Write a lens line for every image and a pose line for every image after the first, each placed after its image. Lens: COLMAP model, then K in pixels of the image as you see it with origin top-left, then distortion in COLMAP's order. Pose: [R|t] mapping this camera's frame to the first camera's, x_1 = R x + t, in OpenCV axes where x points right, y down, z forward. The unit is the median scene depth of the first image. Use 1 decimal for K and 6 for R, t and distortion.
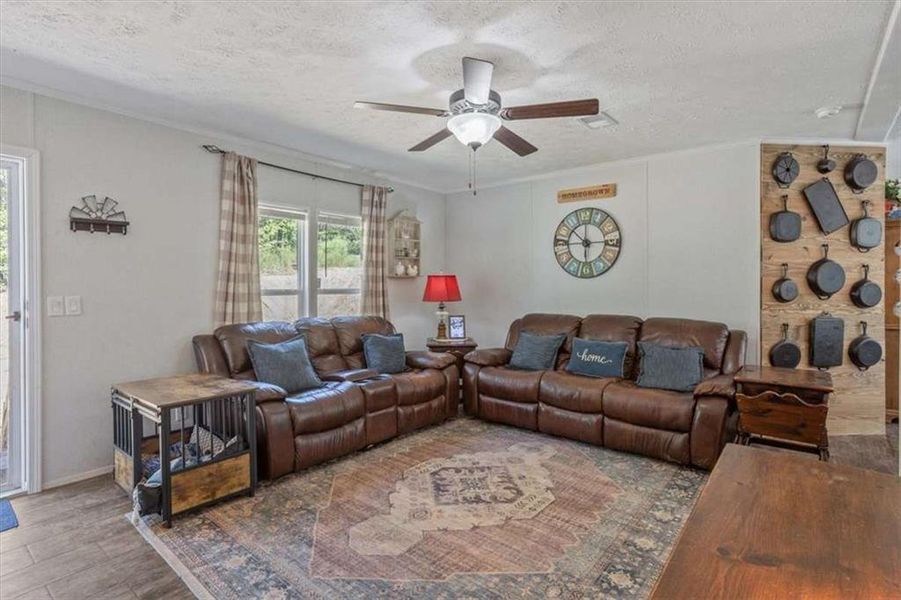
lens RADIAL K [[440.5, 0, 444.6], [0, 440.5, 286.1], [0, 0, 1]] dist [-0.046557, 0.026814]
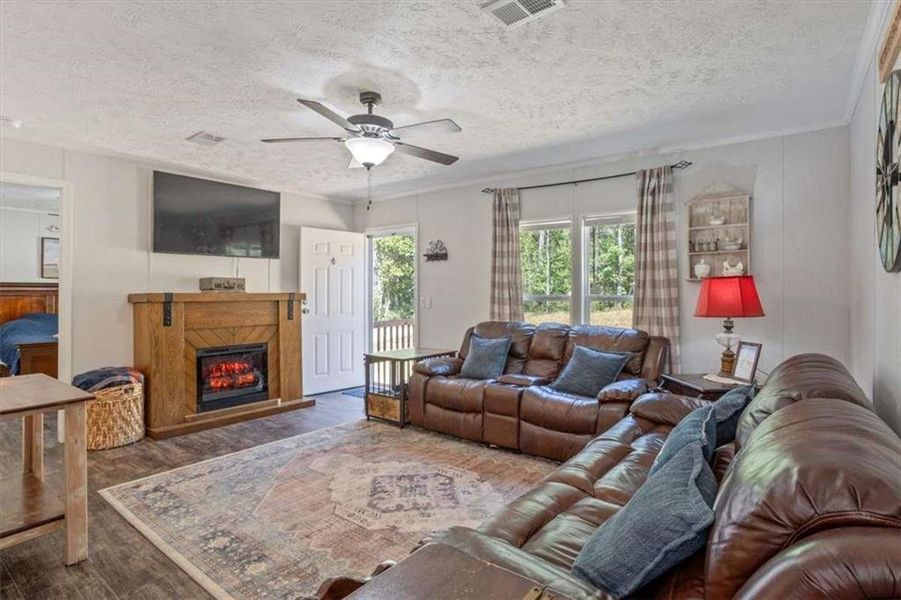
lens RADIAL K [[440.5, 0, 444.6], [0, 440.5, 286.1], [0, 0, 1]] dist [-0.046557, 0.026814]
pose [[0.065381, -0.014168, -0.997760, 1.056620], [-0.006793, 0.999870, -0.014643, 0.003743], [0.997837, 0.007736, 0.065276, 0.997413]]
